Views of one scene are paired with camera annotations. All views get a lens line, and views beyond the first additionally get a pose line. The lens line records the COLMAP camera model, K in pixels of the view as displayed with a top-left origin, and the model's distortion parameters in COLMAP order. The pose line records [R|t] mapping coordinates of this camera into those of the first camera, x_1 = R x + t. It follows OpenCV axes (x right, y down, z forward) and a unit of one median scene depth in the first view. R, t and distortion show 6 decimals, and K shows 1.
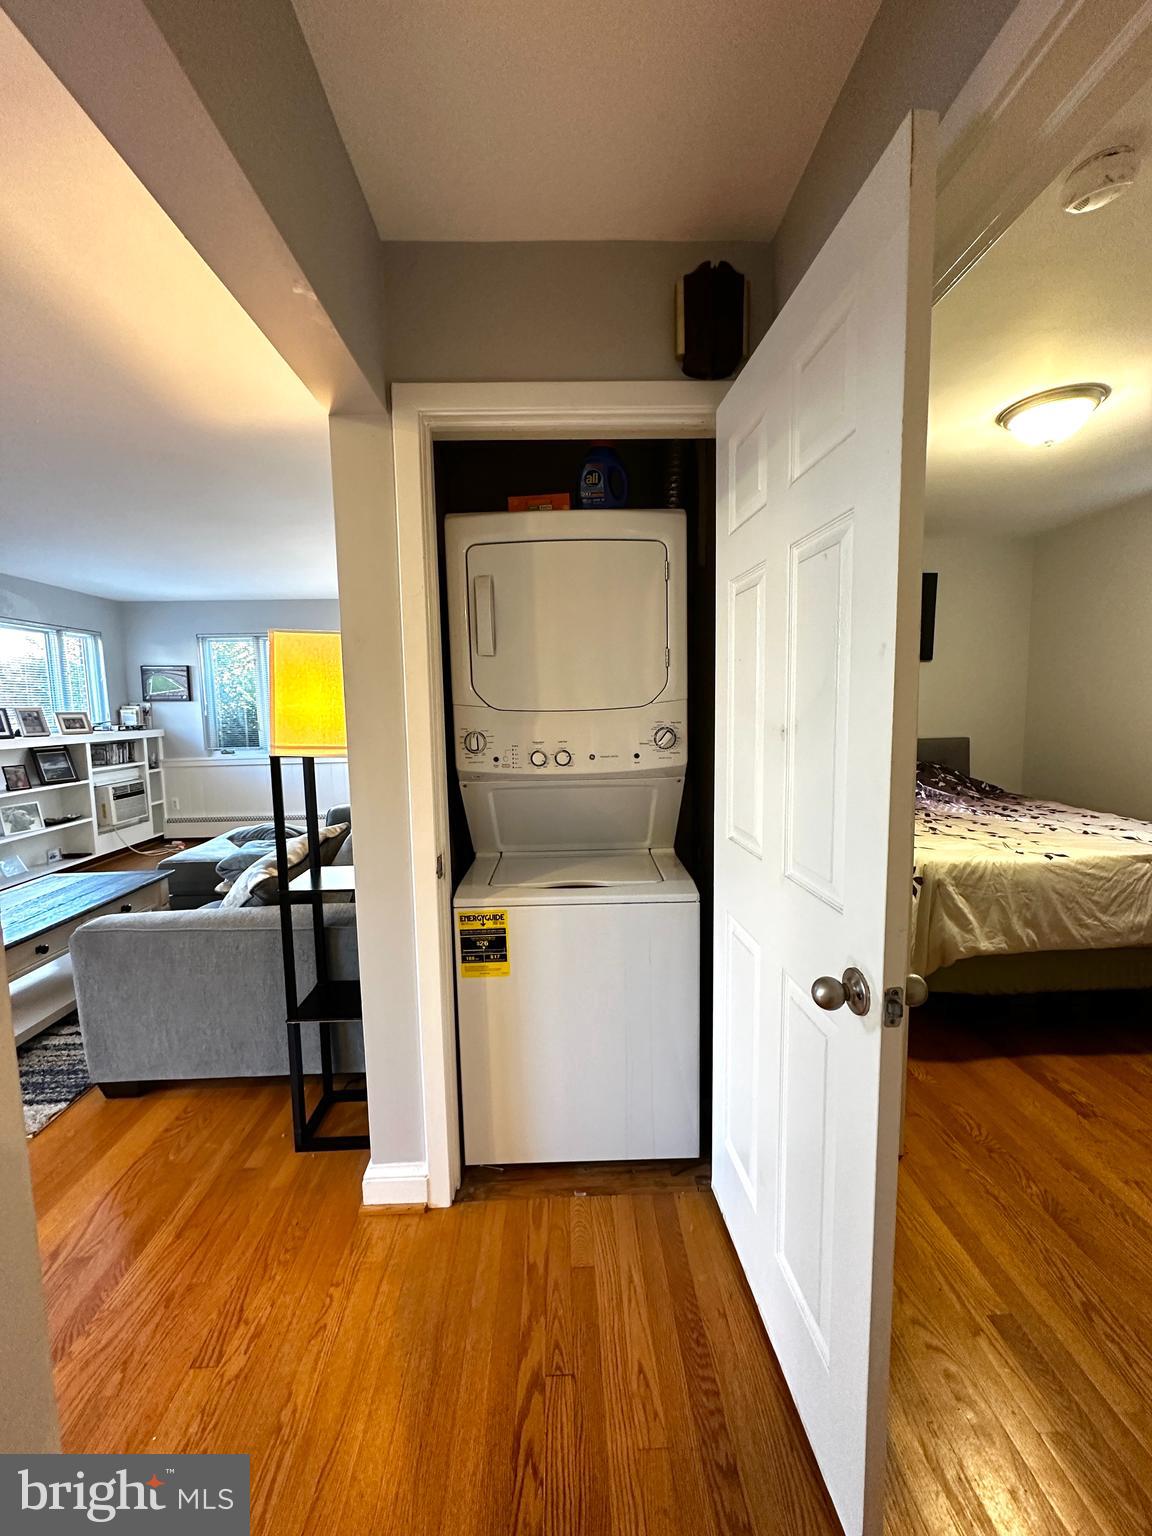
lens RADIAL K [[609.9, 0, 576.6], [0, 609.9, 765.1], [0, 0, 1]] dist [-0.001418, 0.000706]
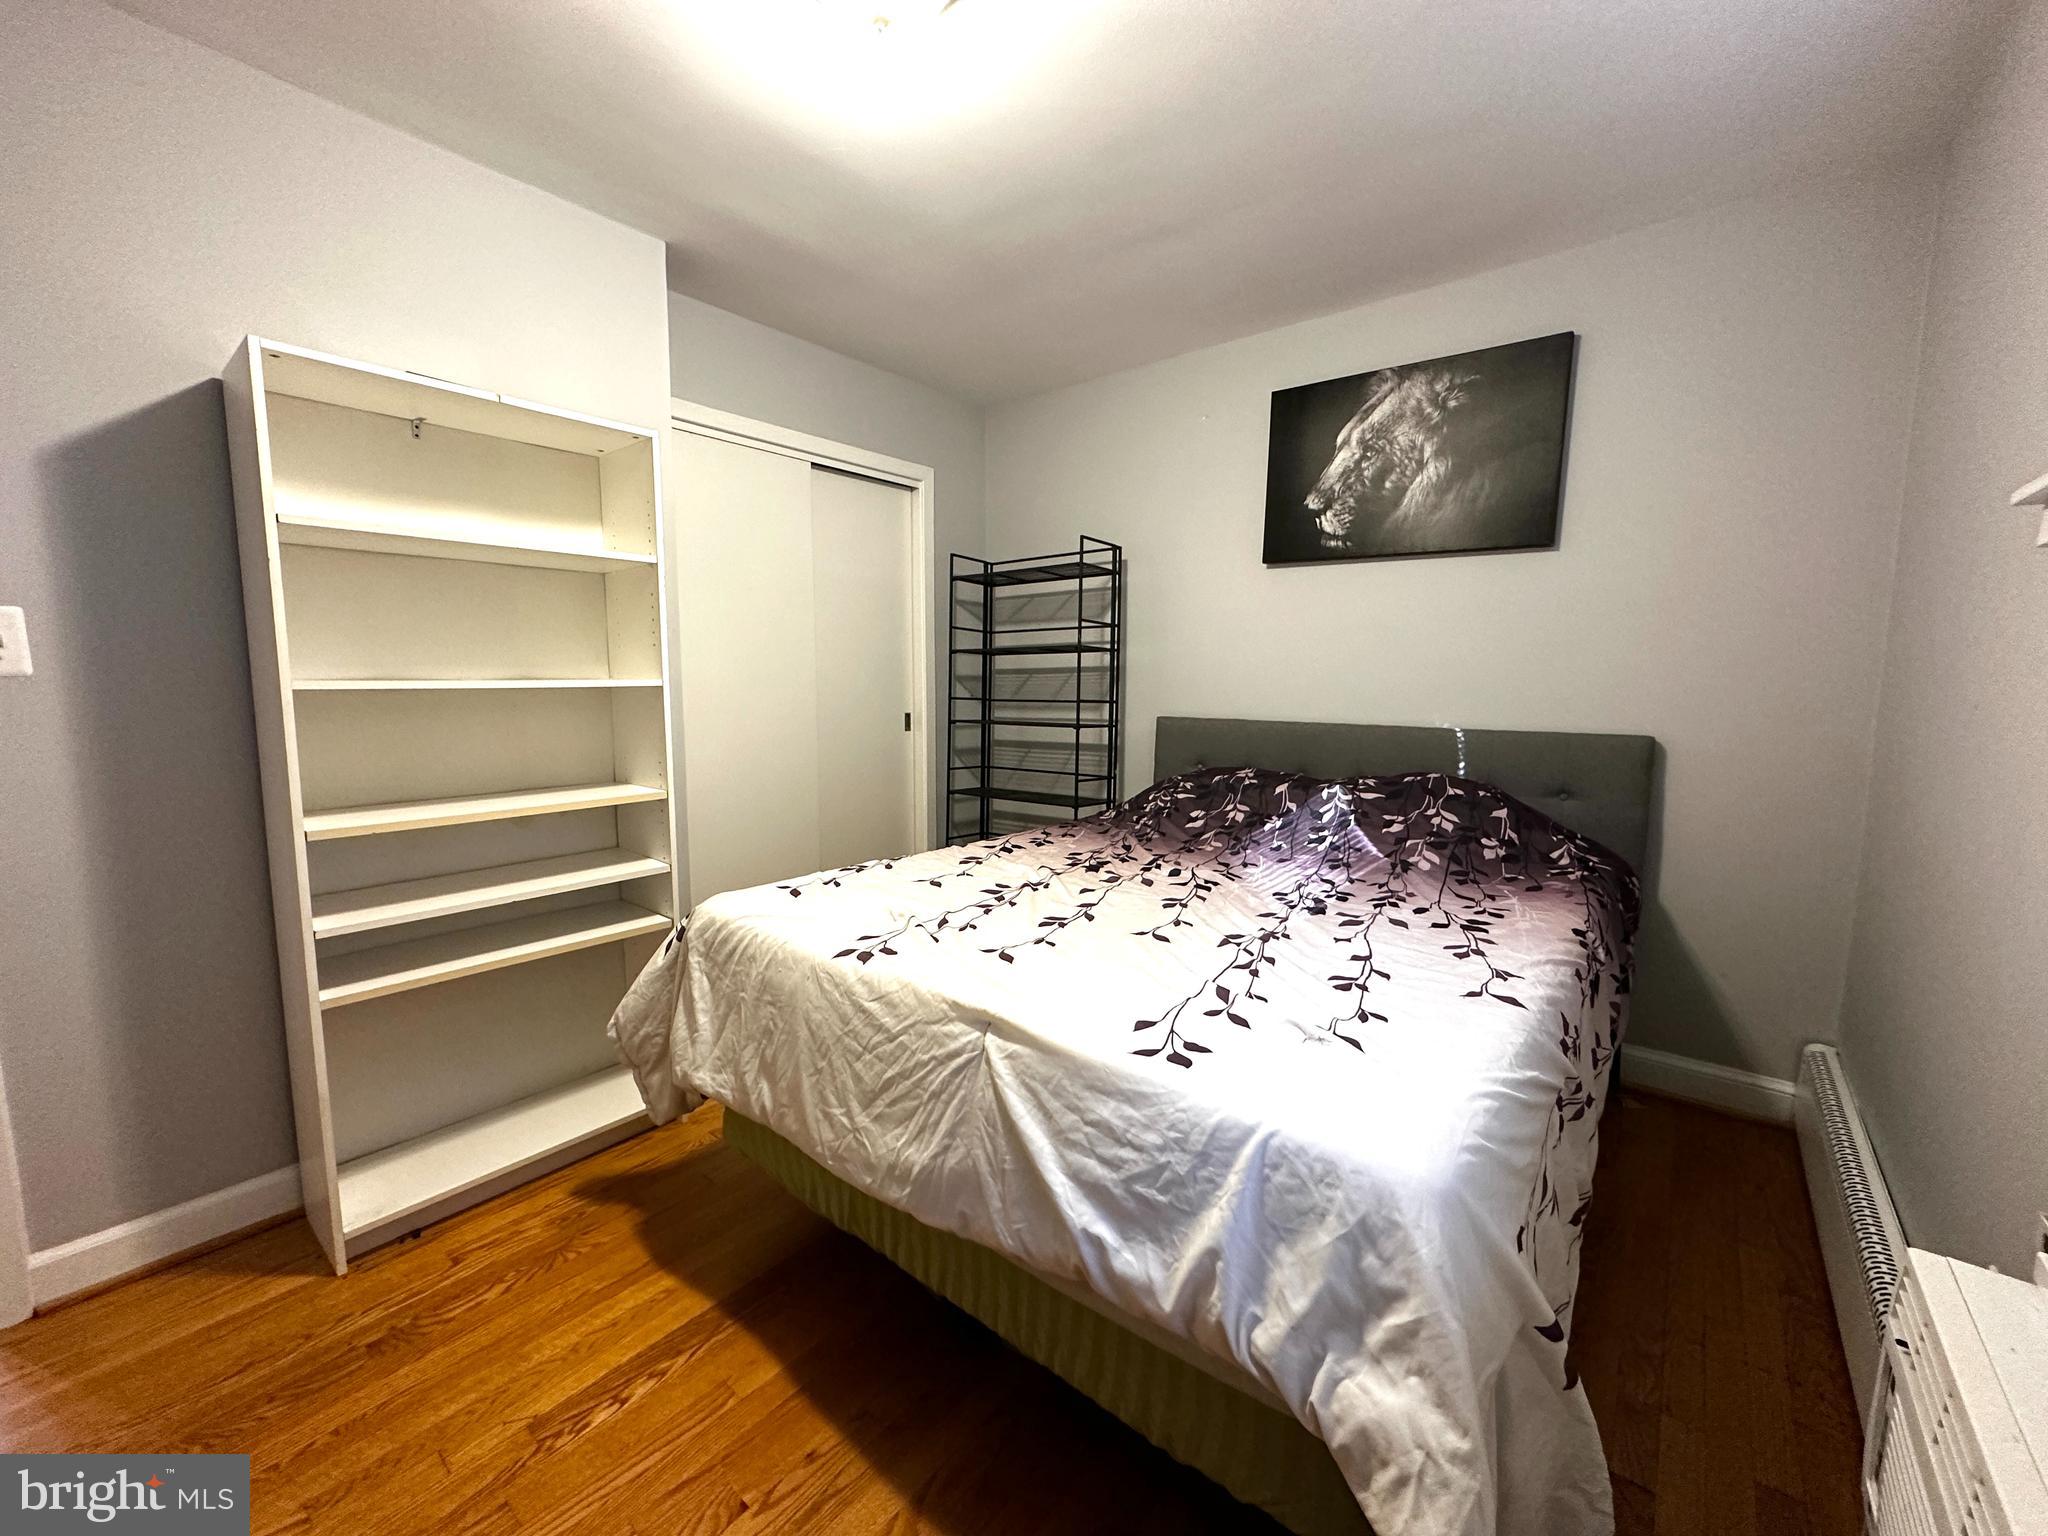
lens RADIAL K [[813.2, 0, 1018.4], [0, 813.2, 764.1], [0, 0, 1]] dist [-0.001418, 0.000706]
pose [[0.746884, 0.099978, -0.657396, 1.293717], [-0.087840, 0.994803, 0.051495, -0.036054], [0.659128, 0.019285, 0.751784, 0.635088]]
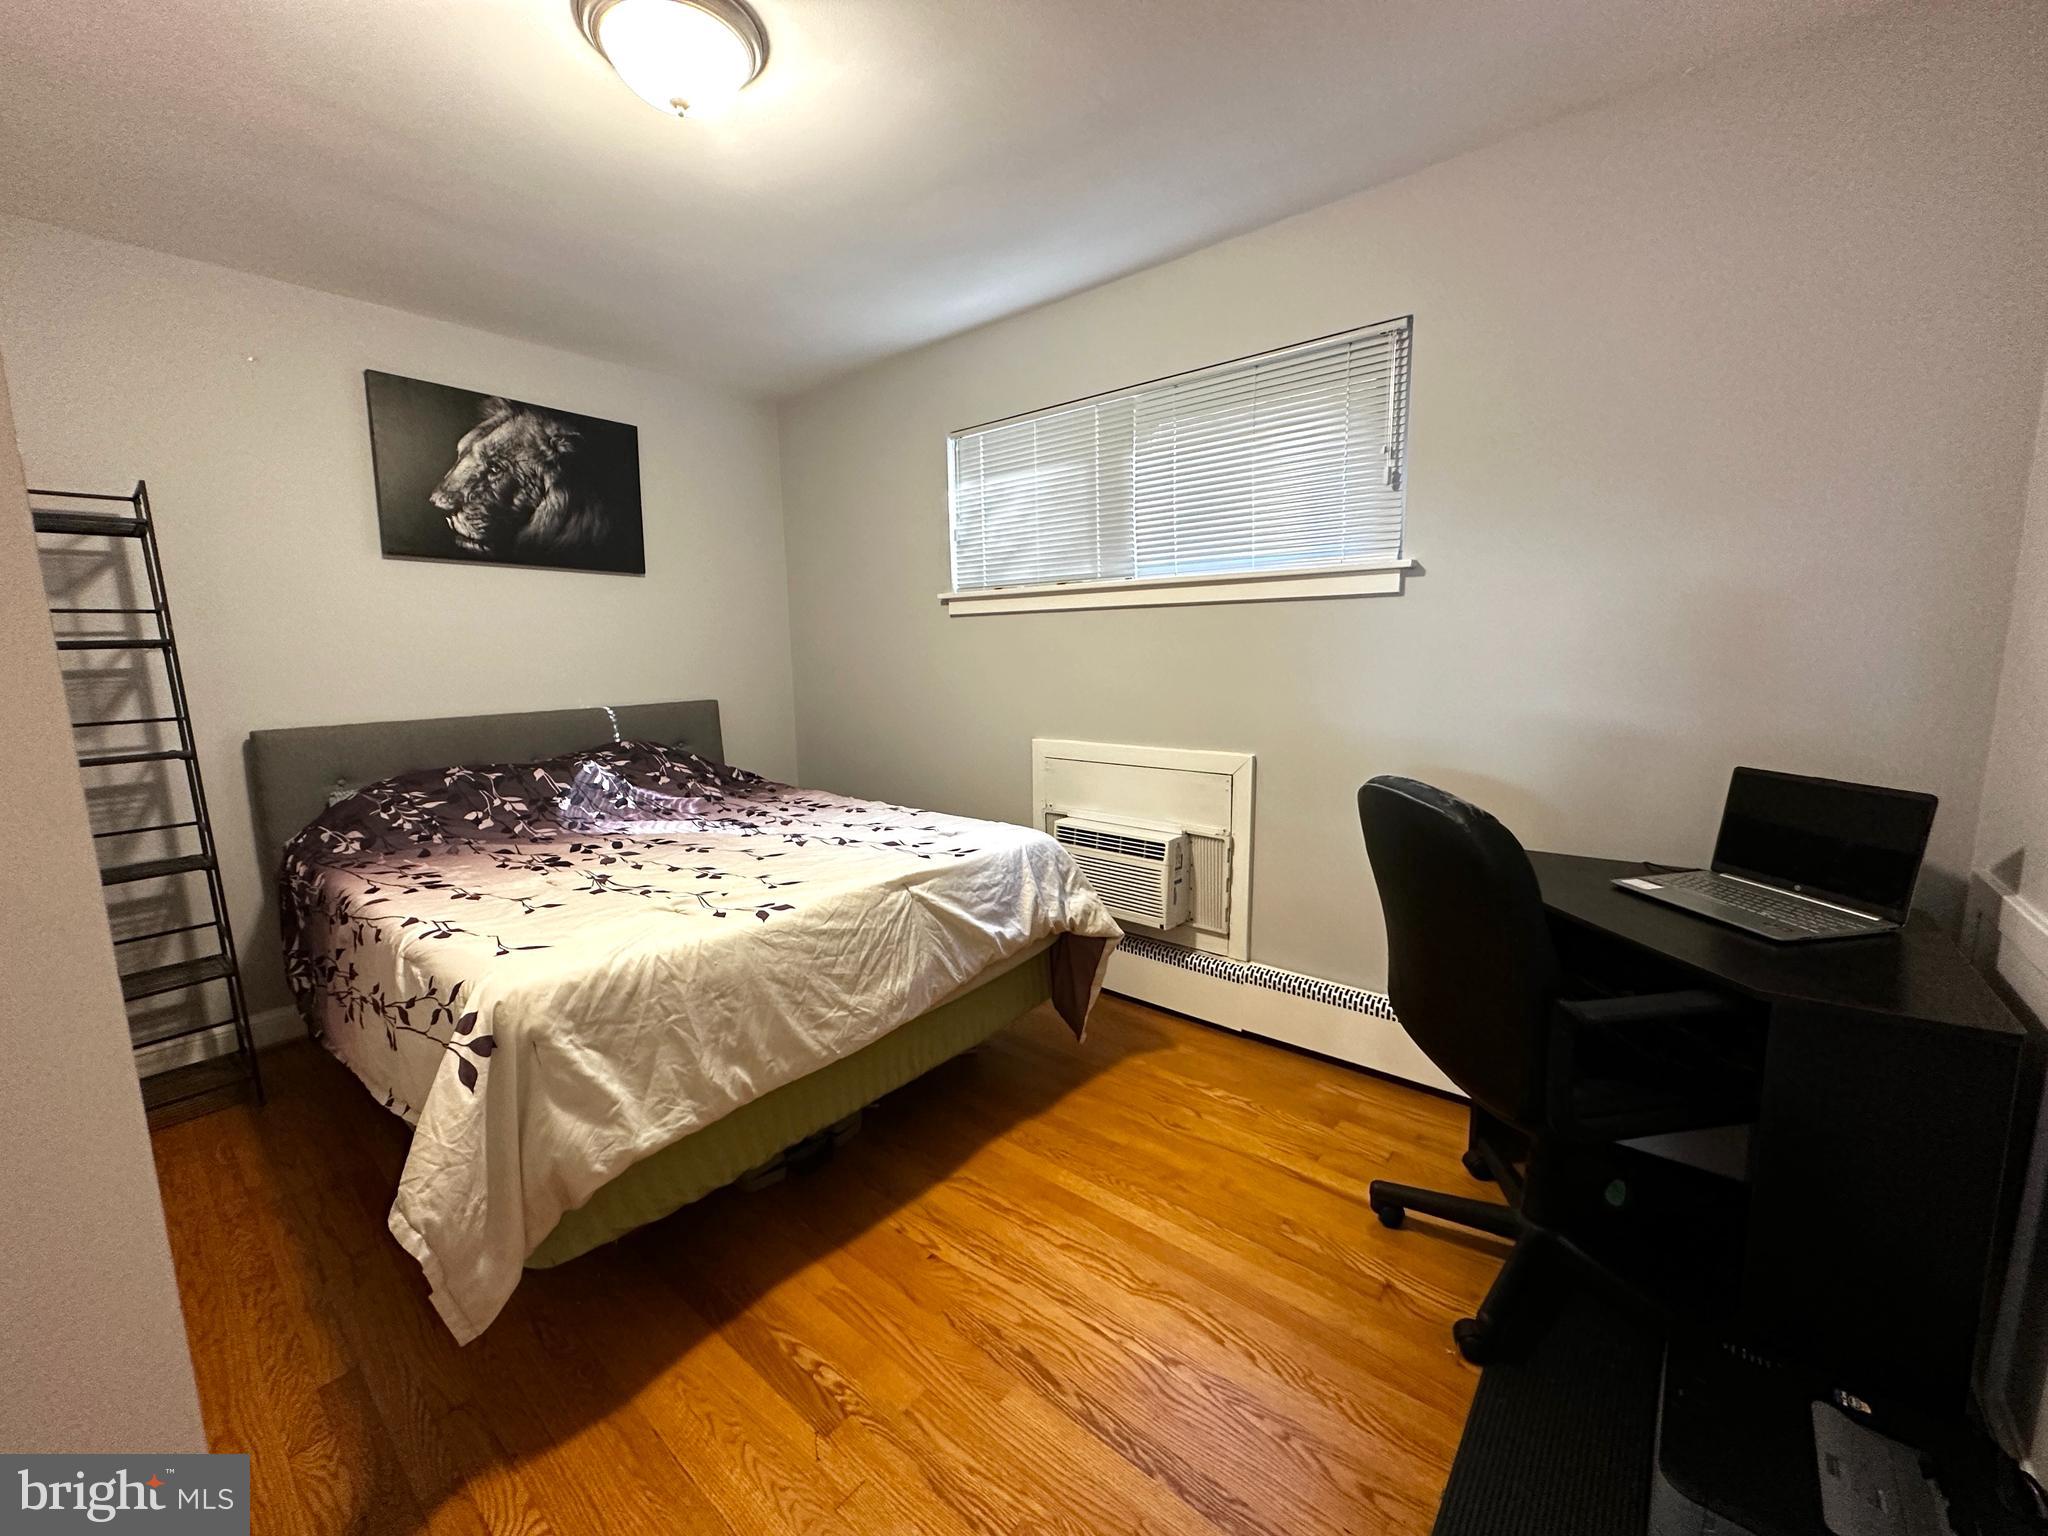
lens RADIAL K [[813.2, 0, 1018.4], [0, 813.2, 764.1], [0, 0, 1]] dist [-0.001418, 0.000706]
pose [[0.675911, -0.097403, 0.730518, 0.423125], [0.077602, 0.995124, 0.060883, -0.009799], [-0.732886, 0.015538, 0.680174, 0.347359]]
